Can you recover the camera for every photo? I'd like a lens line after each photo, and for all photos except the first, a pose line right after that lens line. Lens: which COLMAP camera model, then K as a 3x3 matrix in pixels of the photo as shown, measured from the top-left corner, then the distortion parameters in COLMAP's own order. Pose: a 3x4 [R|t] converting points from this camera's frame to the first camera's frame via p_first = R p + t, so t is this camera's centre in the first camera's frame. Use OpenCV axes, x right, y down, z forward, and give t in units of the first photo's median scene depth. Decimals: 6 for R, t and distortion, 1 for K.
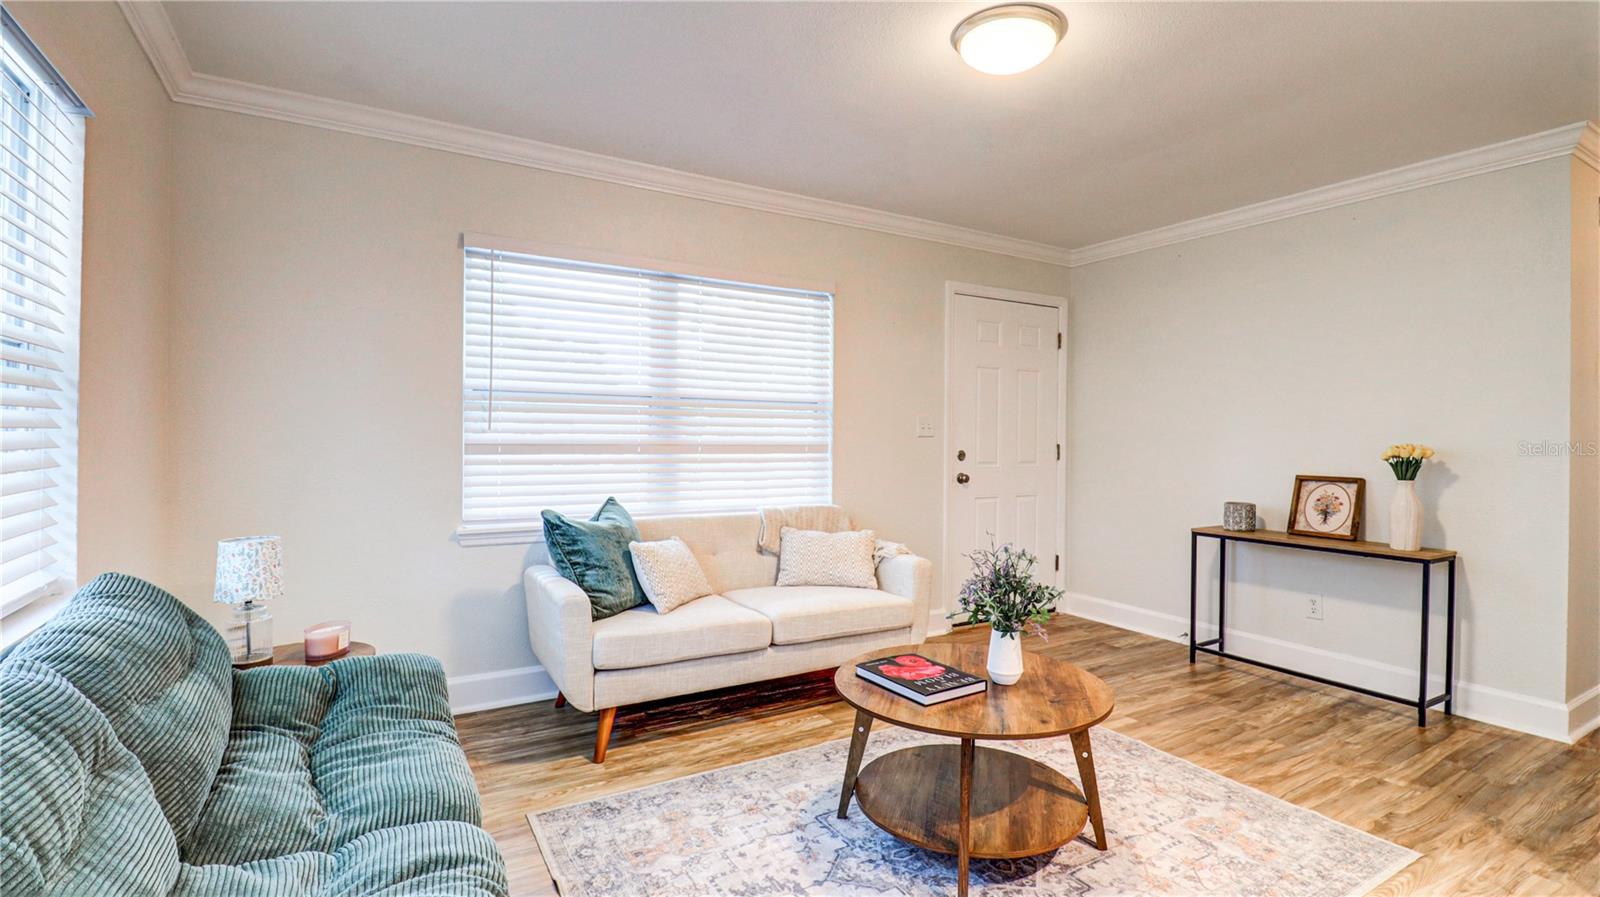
lens RADIAL K [[748.8, 0, 830.6], [0, 748.8, 439.3], [0, 0, 1]] dist [0.002729, -0.015483]
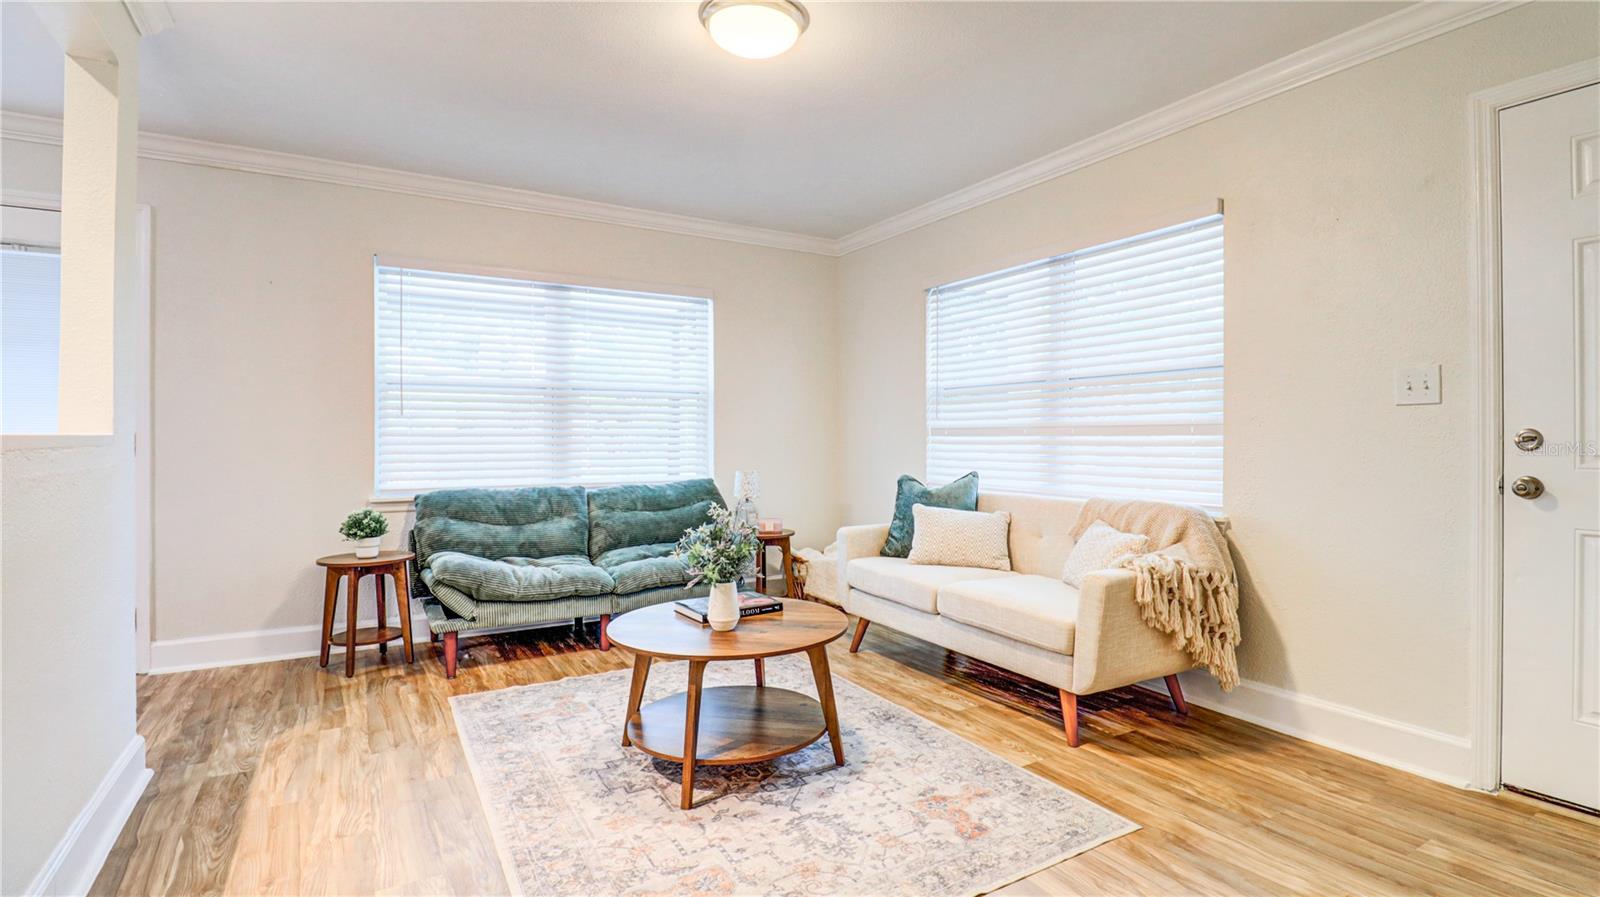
lens RADIAL K [[763.0, 0, 831.4], [0, 763.0, 438.0], [0, 0, 1]] dist [0.004218, -0.014771]
pose [[0.003434, -0.008851, -0.999955, 1.121559], [-0.001174, 0.999960, -0.008855, 0.043750], [0.999993, 0.001204, 0.003424, 0.953899]]
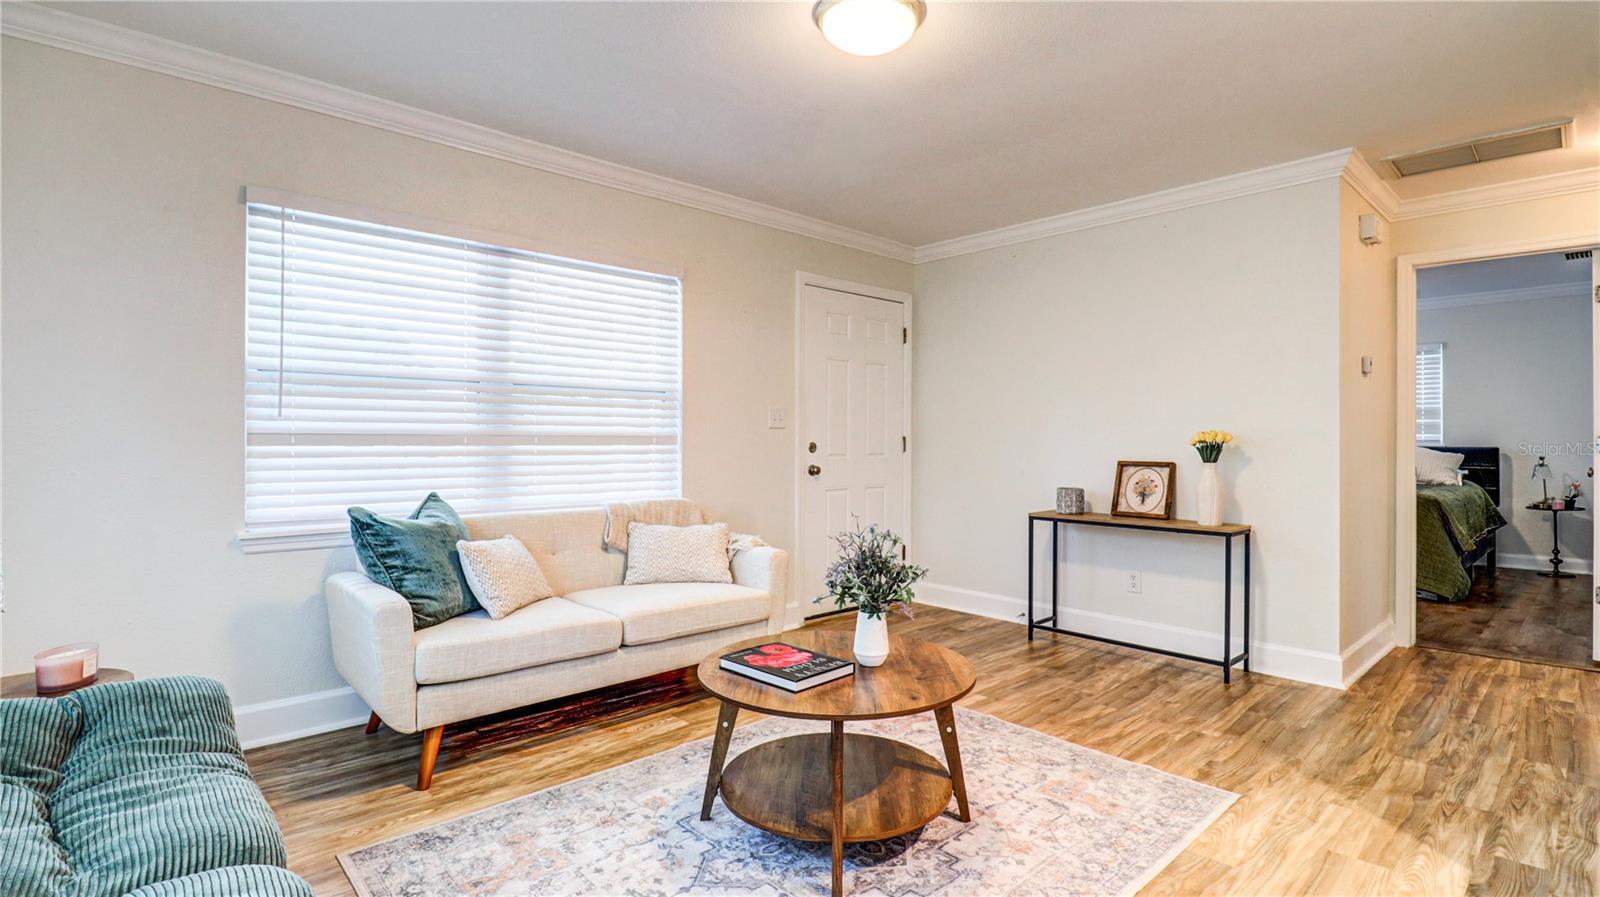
lens RADIAL K [[755.5, 0, 831.0], [0, 755.5, 438.3], [0, 0, 1]] dist [0.001539, -0.012182]
pose [[0.977008, -0.005765, 0.213123, -0.026119], [0.006688, 0.999971, -0.003610, 0.022952], [-0.213096, 0.004953, 0.977019, 0.024177]]
